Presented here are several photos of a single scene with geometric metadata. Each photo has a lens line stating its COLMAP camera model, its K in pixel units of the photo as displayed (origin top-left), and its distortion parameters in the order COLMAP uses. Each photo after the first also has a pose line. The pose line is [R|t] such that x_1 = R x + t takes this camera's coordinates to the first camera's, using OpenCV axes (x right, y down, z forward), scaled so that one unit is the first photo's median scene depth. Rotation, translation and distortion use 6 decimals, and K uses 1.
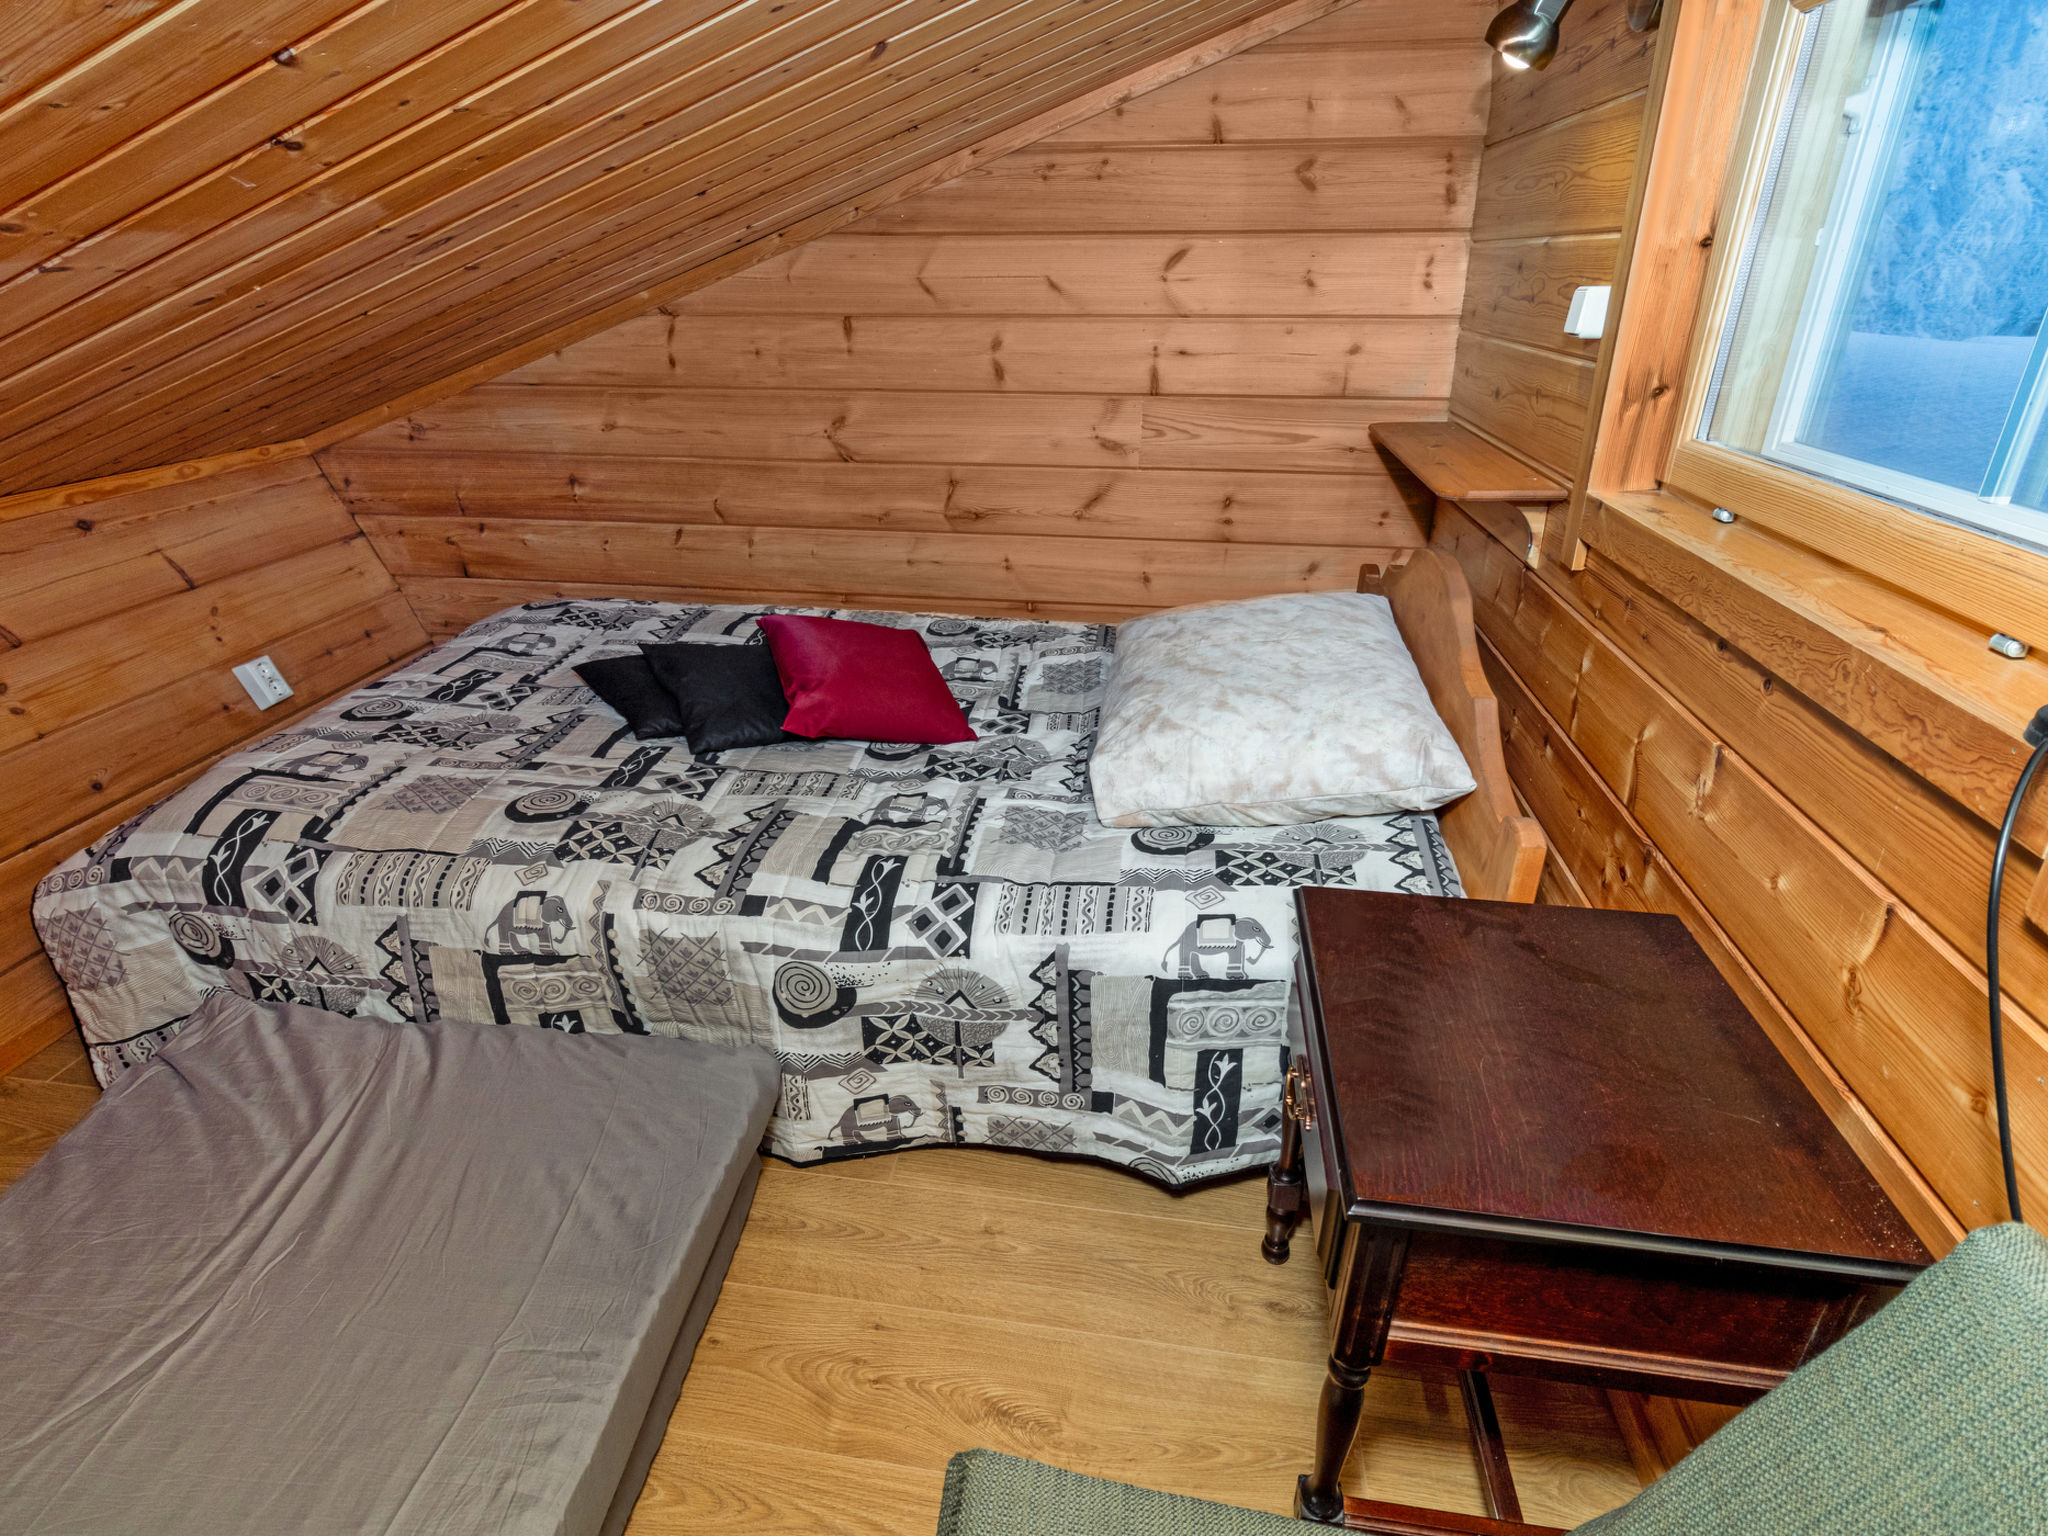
lens RADIAL K [[1060.1, 0, 1016.0], [0, 1060.1, 766.0], [0, 0, 1]] dist [-0.000678, 0.002699]
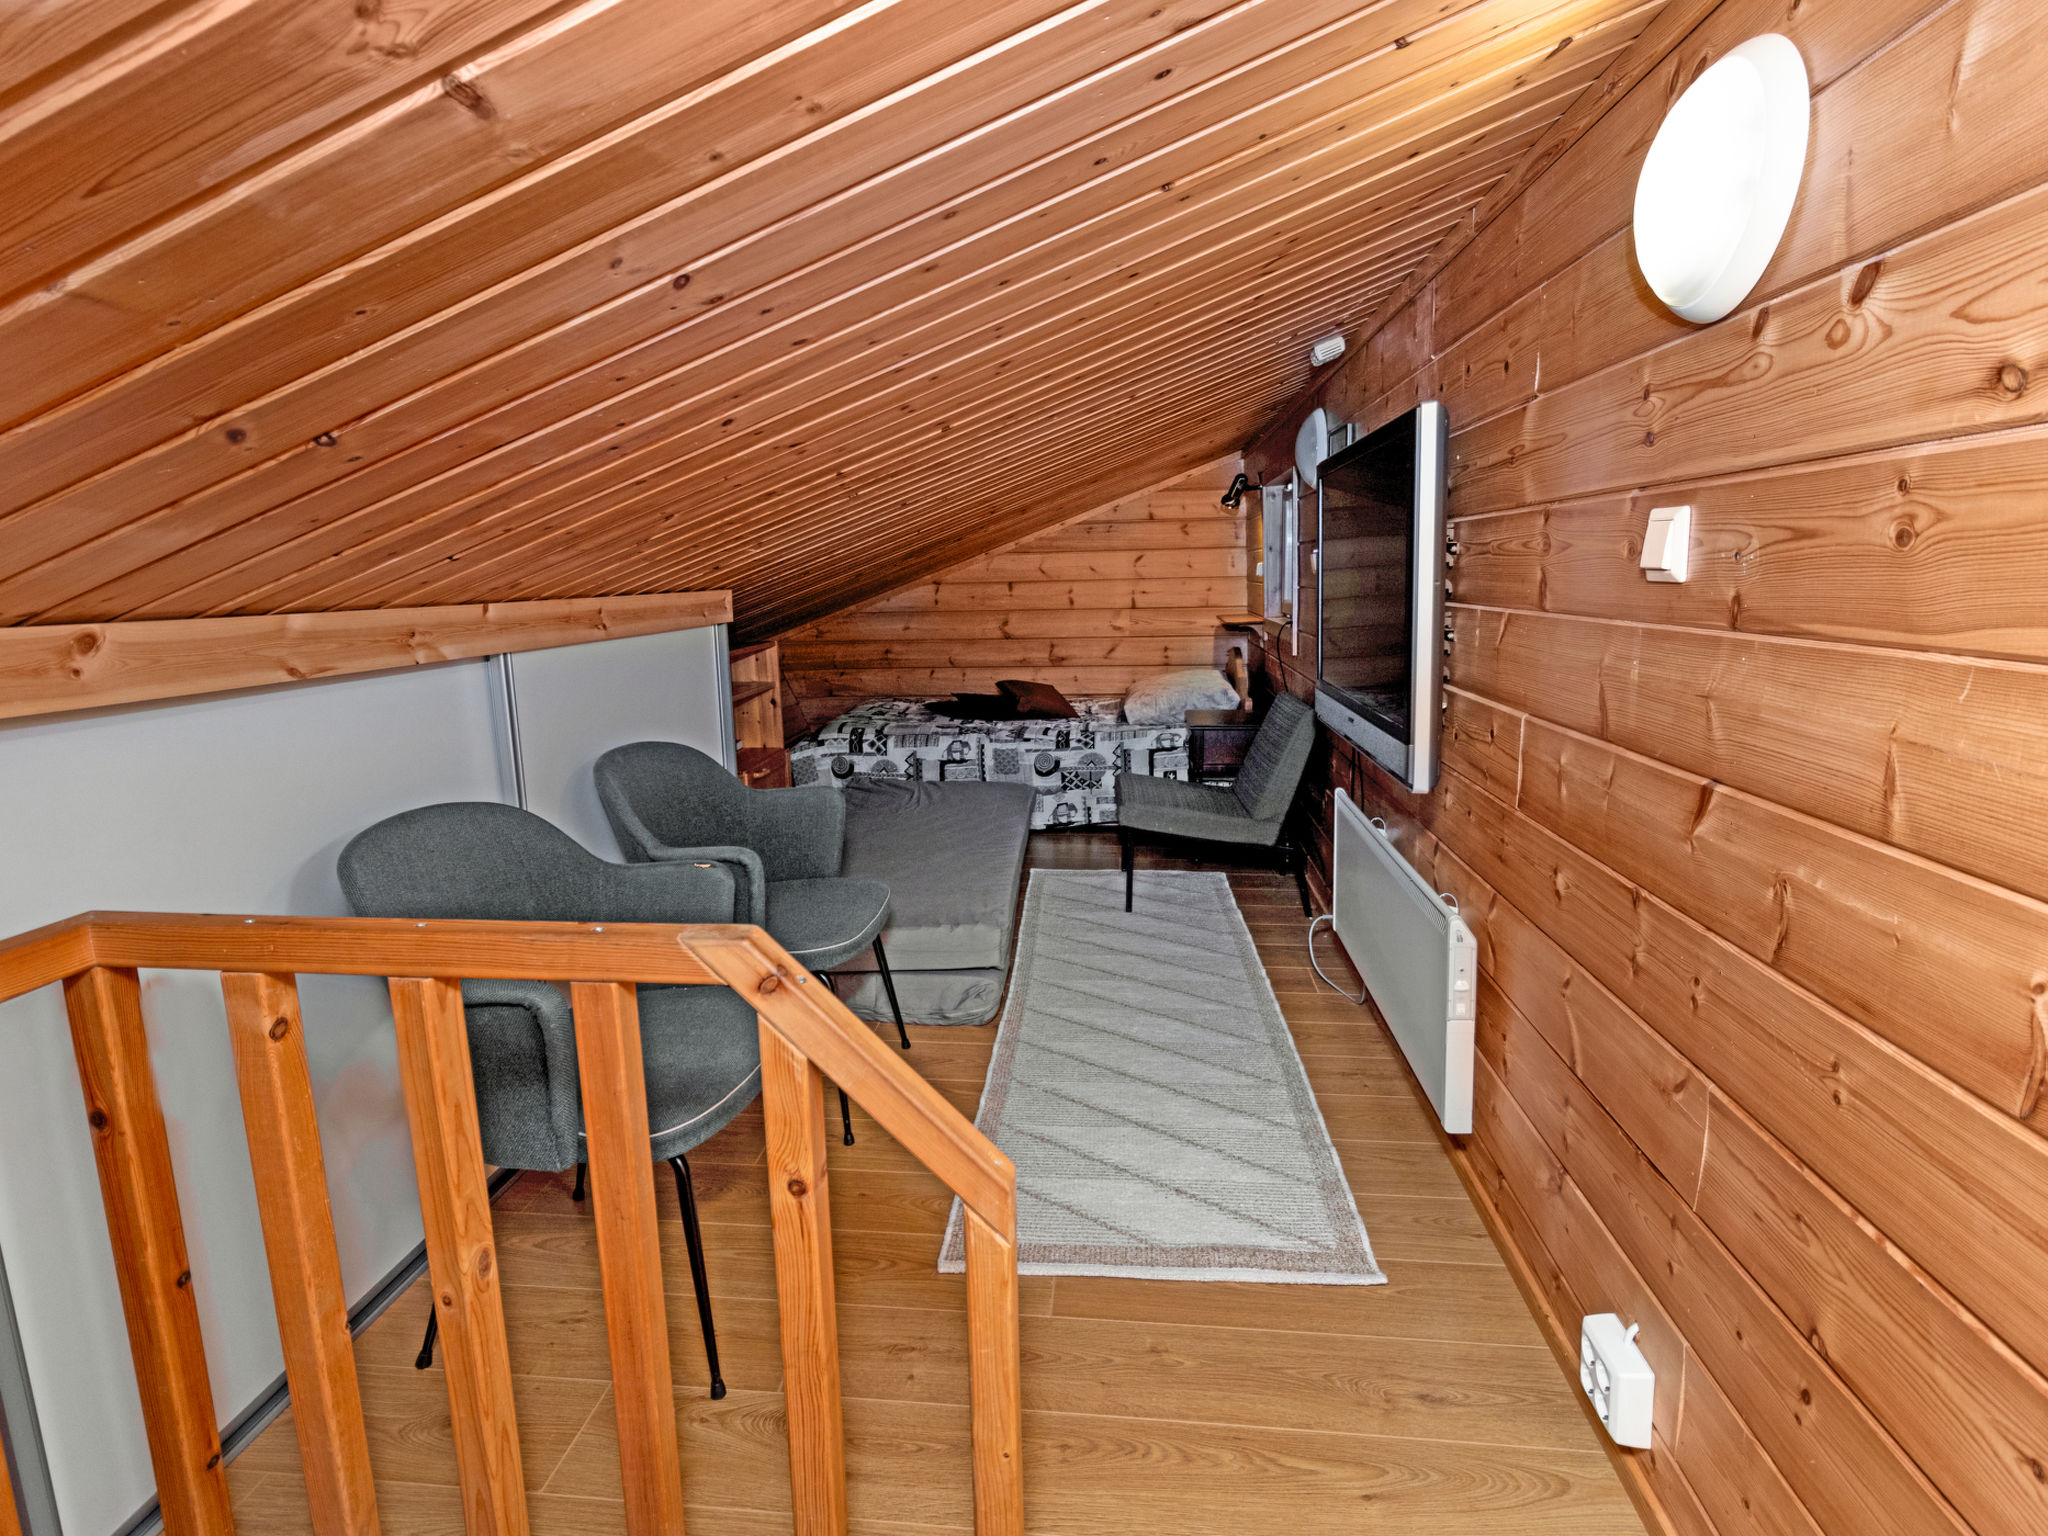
lens RADIAL K [[1060.1, 0, 1022.5], [0, 1060.1, 762.4], [0, 0, 1]] dist [-0.000678, 0.002699]
pose [[0.998952, -0.028617, 0.035730, -0.242416], [0.036893, 0.965364, -0.258284, 0.667451], [-0.027101, 0.259331, 0.965408, -1.378628]]
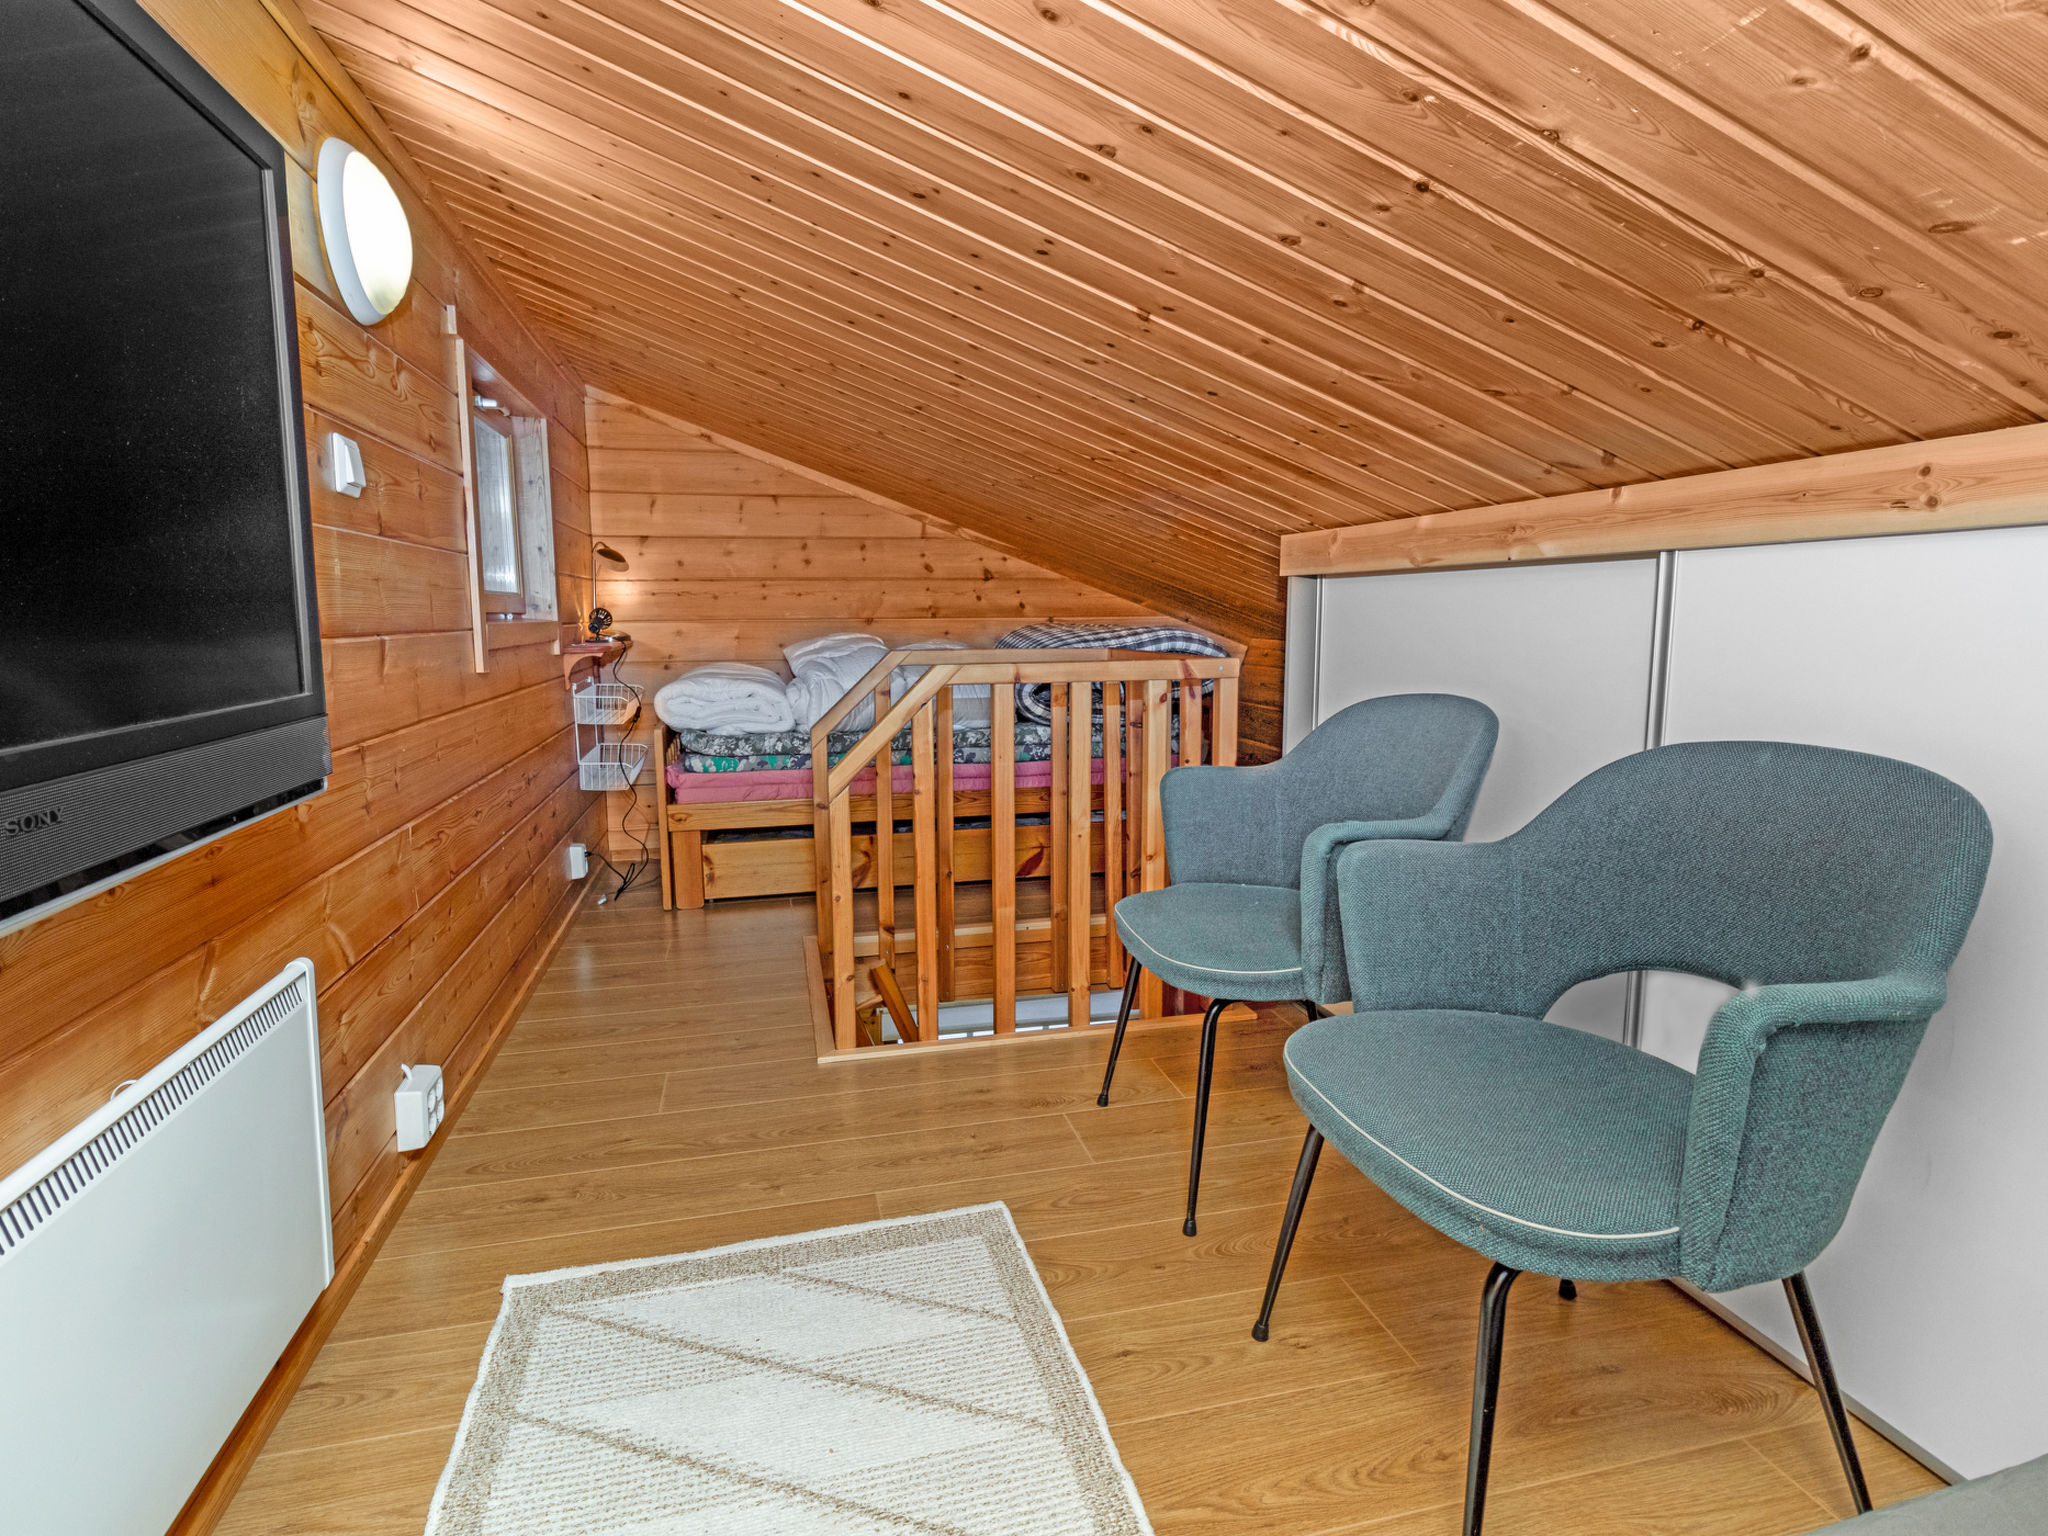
lens RADIAL K [[1060.1, 0, 1024.9], [0, 1060.1, 759.5], [0, 0, 1]] dist [-0.000678, 0.002699]
pose [[-0.930333, 0.055094, -0.362554, 0.417243], [-0.151393, 0.842768, 0.516549, -1.013960], [0.334007, 0.535451, -0.775714, 2.919497]]
